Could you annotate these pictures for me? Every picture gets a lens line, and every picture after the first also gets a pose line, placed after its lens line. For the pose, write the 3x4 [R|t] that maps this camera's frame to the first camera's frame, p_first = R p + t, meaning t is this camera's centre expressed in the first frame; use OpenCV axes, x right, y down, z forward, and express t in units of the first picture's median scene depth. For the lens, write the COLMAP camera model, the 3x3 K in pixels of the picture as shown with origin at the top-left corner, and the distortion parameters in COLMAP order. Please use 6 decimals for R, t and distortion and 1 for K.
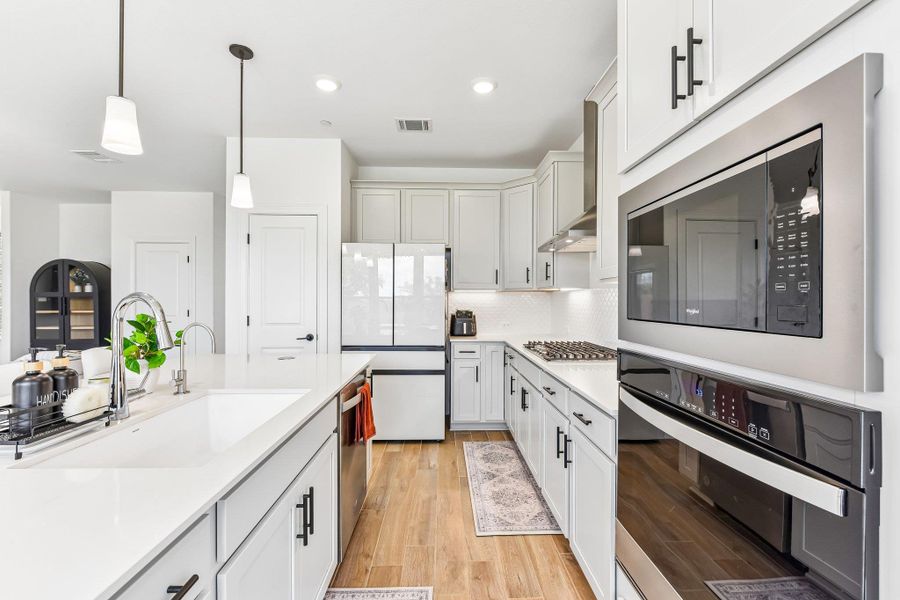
lens RADIAL K [[389.1, 0, 452.7], [0, 389.1, 298.0], [0, 0, 1]] dist [-0.002140, -0.000190]
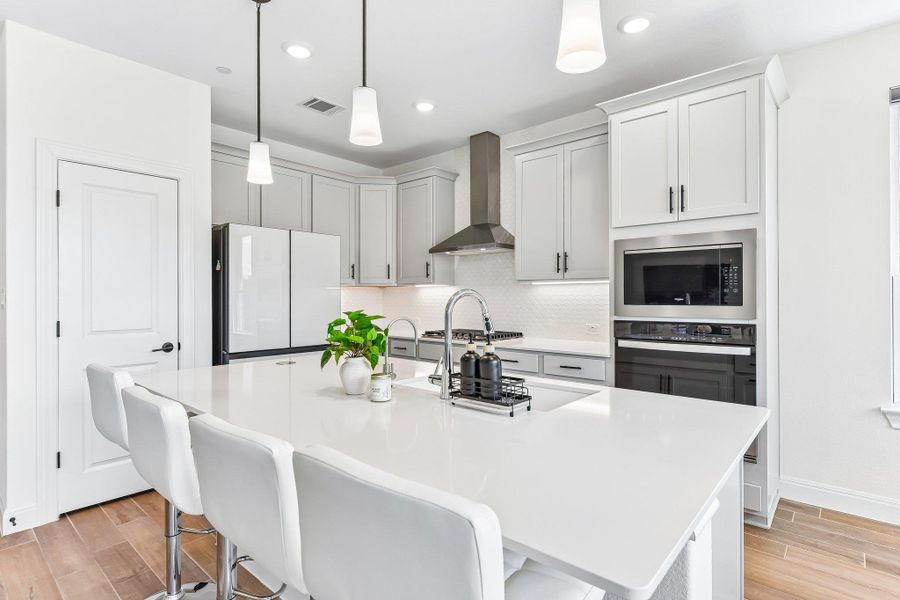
lens RADIAL K [[461.6, 0, 453.9], [0, 461.6, 296.6], [0, 0, 1]] dist [0.006103, -0.000270]
pose [[0.671999, -0.005257, 0.740533, -1.269475], [-0.001127, 0.999966, 0.008122, -0.002563], [-0.740551, -0.006293, 0.671971, 0.049340]]
